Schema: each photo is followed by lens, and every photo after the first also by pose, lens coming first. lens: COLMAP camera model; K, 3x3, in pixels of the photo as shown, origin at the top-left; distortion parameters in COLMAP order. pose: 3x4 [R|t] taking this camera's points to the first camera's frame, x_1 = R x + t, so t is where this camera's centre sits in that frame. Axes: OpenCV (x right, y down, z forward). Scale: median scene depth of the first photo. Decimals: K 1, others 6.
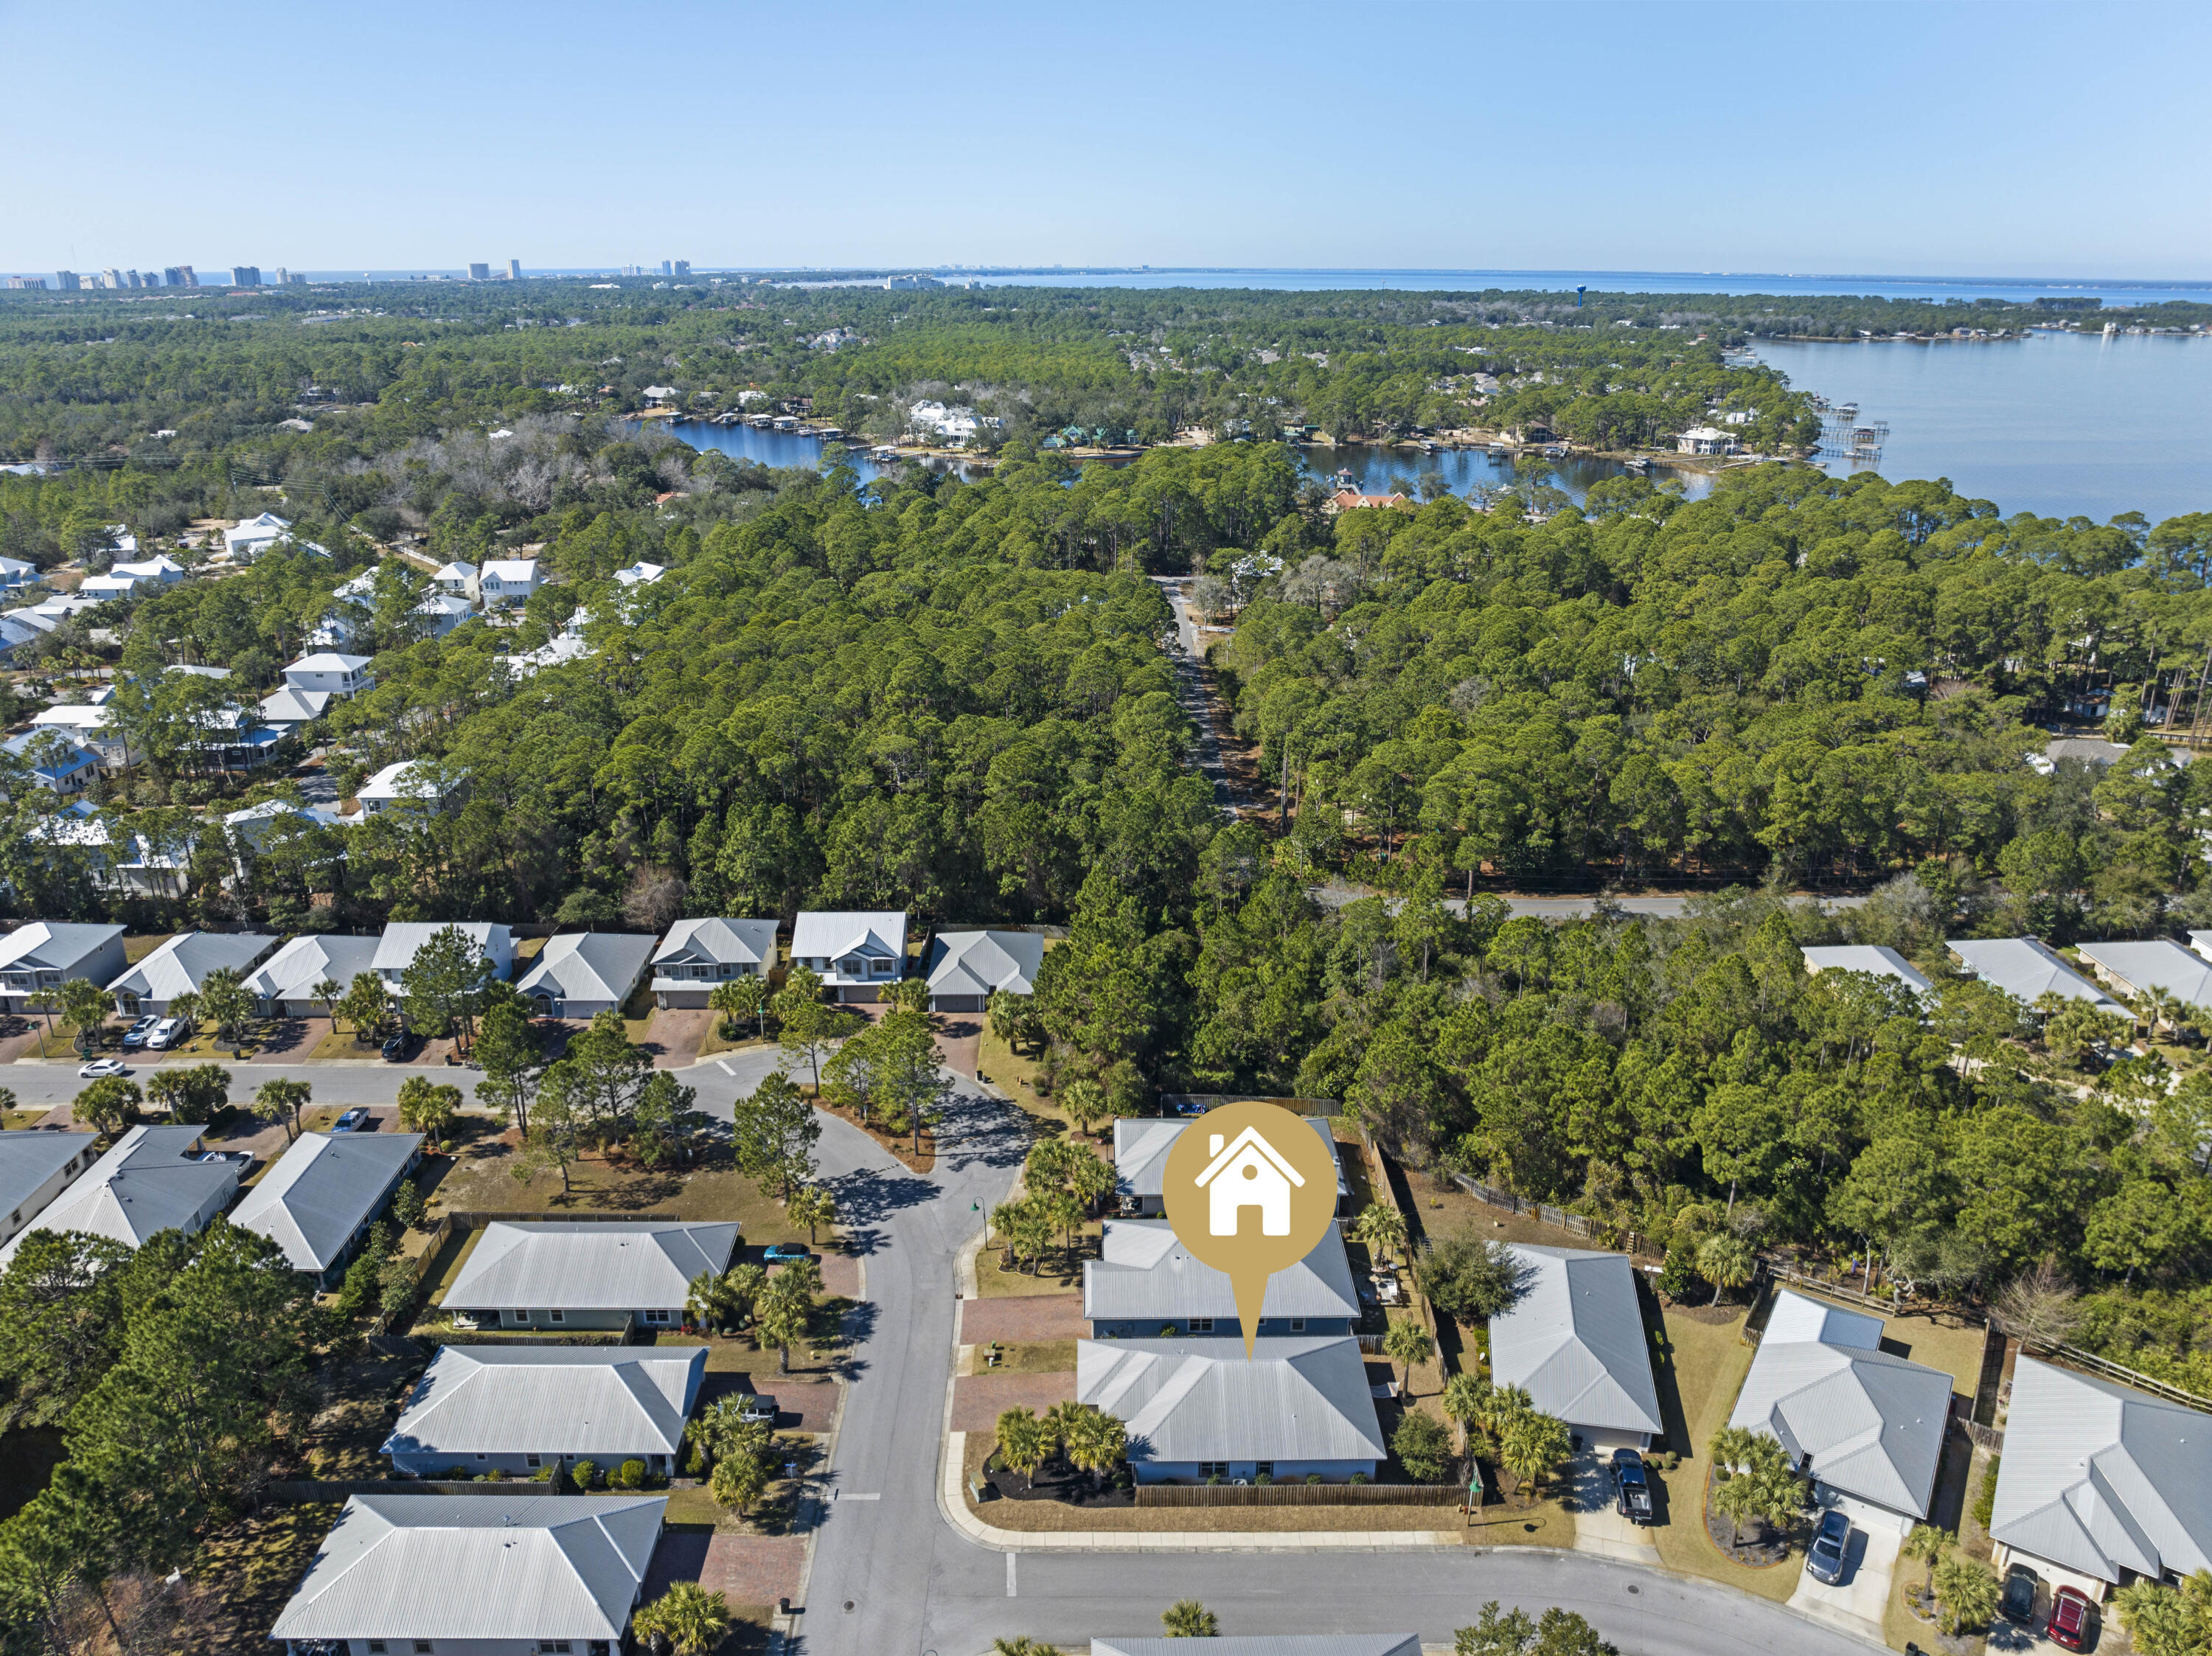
lens RADIAL K [[1557.2, 0, 1094.5], [0, 1557.2, 816.6], [0, 0, 1]] dist [-0.037649, 0.003905]
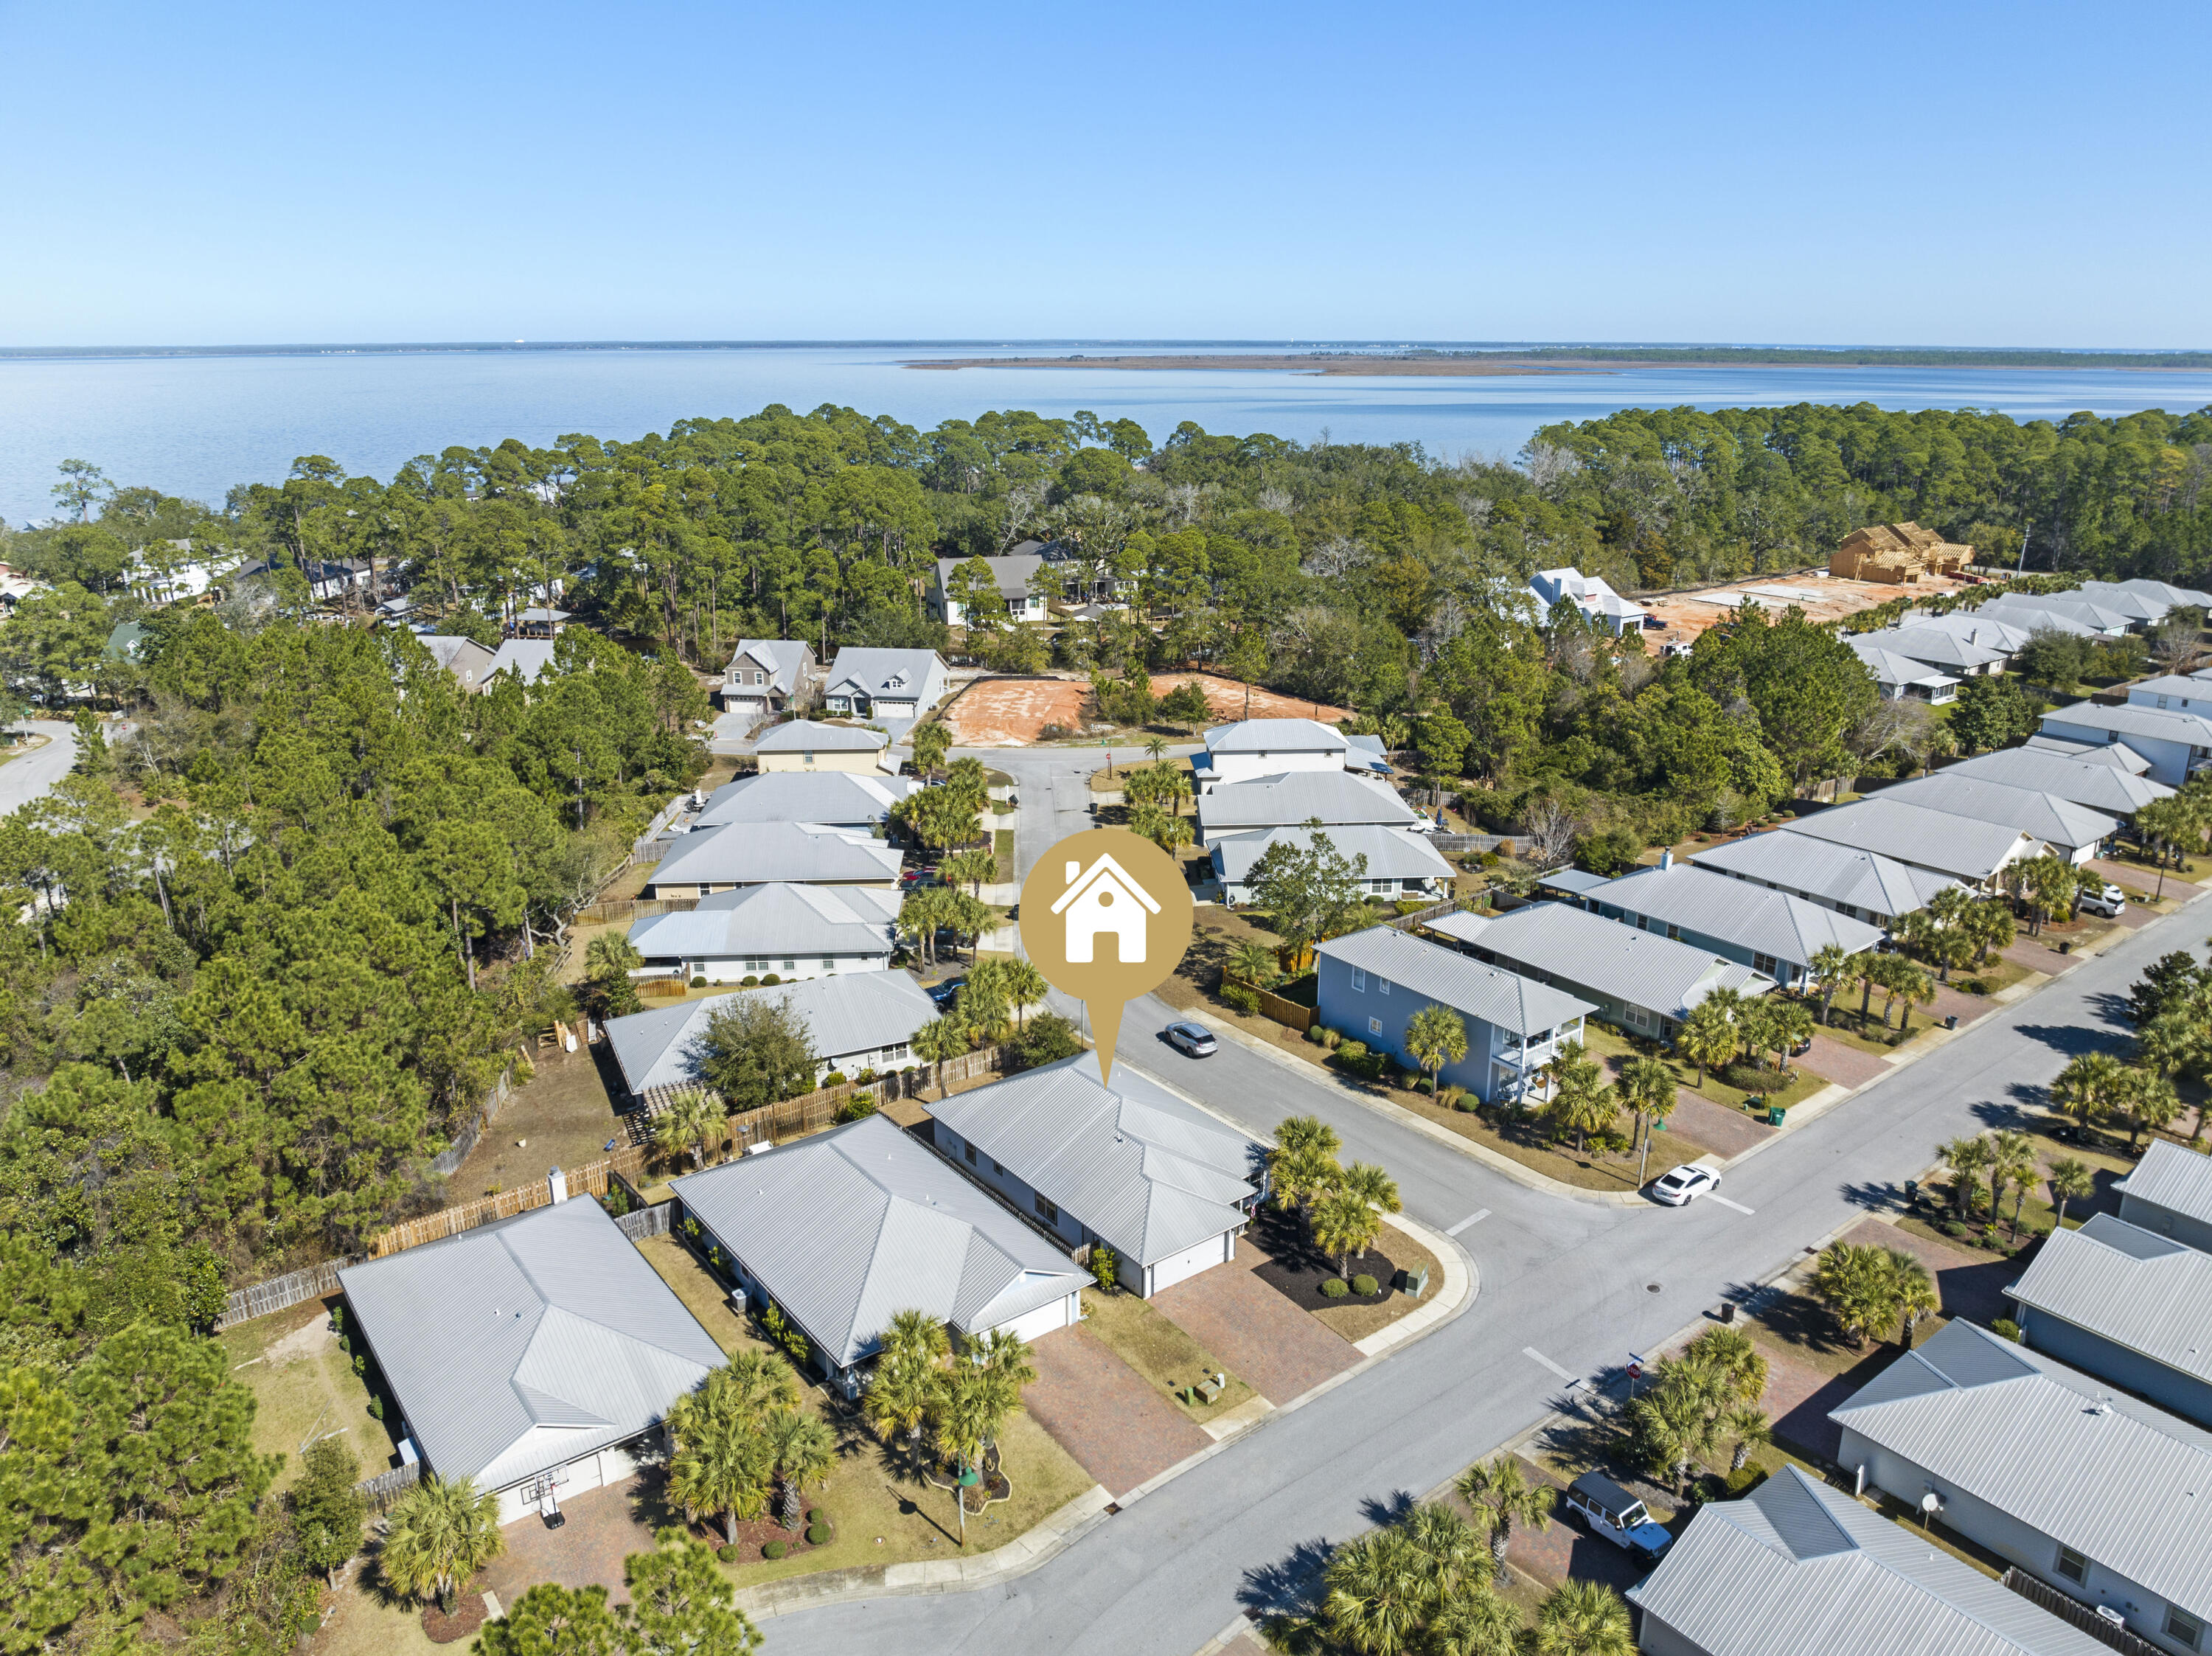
lens RADIAL K [[1557.2, 0, 1114.9], [0, 1557.2, 830.4], [0, 0, 1]] dist [-0.037649, 0.003905]
pose [[-0.602974, -0.234654, 0.762469, -0.311273], [0.273849, 0.836804, 0.474095, -0.088177], [-0.749285, 0.494669, -0.440311, 0.816055]]
